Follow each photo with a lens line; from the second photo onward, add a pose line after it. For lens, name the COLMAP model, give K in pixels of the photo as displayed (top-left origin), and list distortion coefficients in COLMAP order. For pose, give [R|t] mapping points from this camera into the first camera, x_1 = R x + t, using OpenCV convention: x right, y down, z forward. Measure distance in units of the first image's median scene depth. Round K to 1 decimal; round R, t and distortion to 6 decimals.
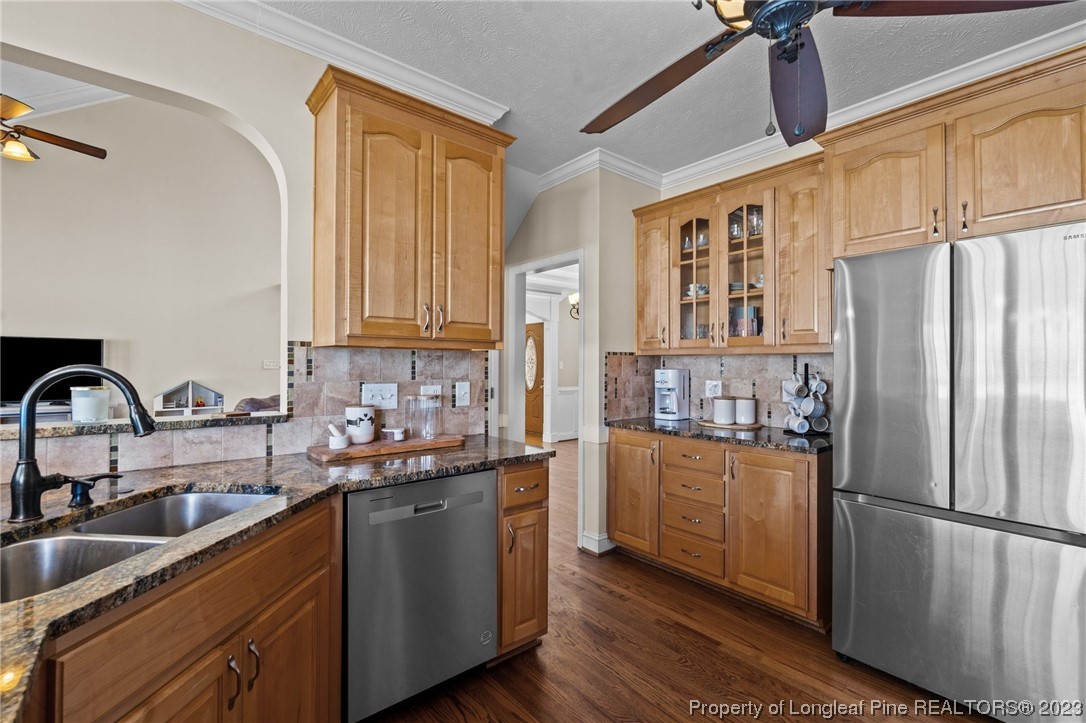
lens RADIAL K [[476.6, 0, 542.3], [0, 476.6, 355.6], [0, 0, 1]] dist [-0.005416, 0.000328]
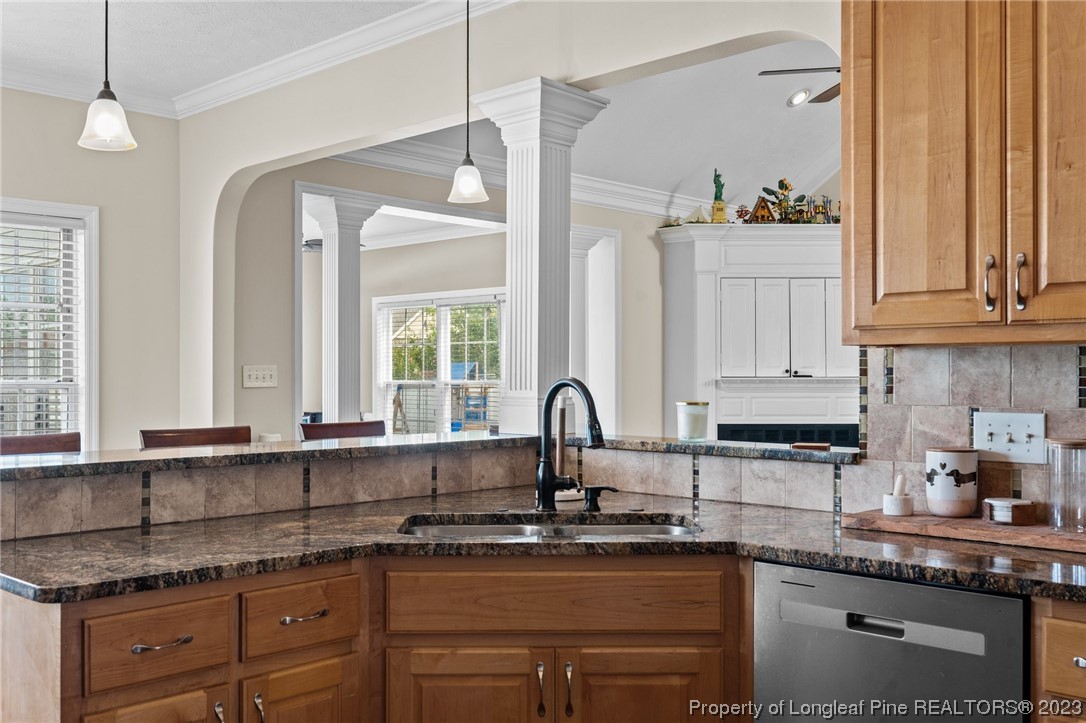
lens RADIAL K [[1070.8, 0, 539.5], [0, 1070.8, 365.6], [0, 0, 1]] dist [-0.013670, 0.000000]
pose [[0.102961, -0.015210, -0.994569, 0.870065], [0.018408, 0.999741, -0.013384, 0.015312], [0.994515, -0.016930, 0.103215, 0.413081]]
